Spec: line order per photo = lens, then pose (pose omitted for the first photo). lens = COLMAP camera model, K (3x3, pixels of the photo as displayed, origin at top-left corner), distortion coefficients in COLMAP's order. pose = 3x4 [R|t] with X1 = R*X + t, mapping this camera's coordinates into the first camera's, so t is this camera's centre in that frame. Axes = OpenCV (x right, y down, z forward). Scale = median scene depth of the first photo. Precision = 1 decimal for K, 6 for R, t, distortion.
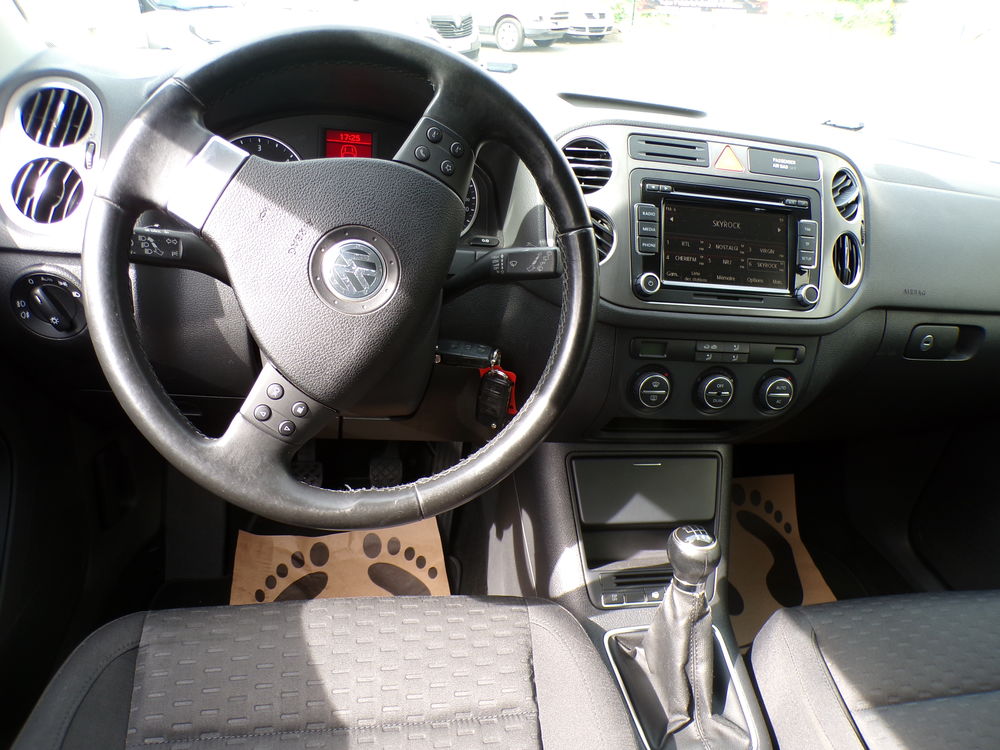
lens RADIAL K [[687.7, 0, 500.0], [0, 687.7, 375.0], [0, 0, 1]] dist [-0.048374, 0.030393]
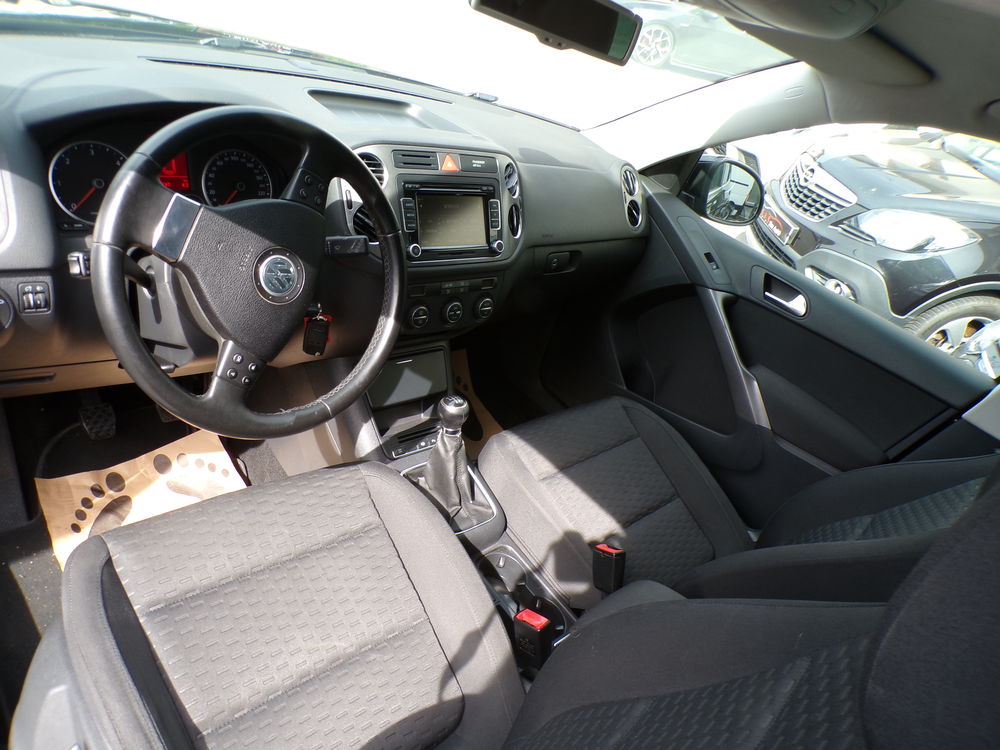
lens RADIAL K [[680.2, 0, 497.7], [0, 680.2, 372.0], [0, 0, 1]] dist [-0.007832, -0.001985]
pose [[0.852100, -0.164388, 0.496893, -0.413173], [0.077283, 0.978506, 0.191191, -0.135242], [-0.517642, -0.124513, 0.846489, -0.425808]]
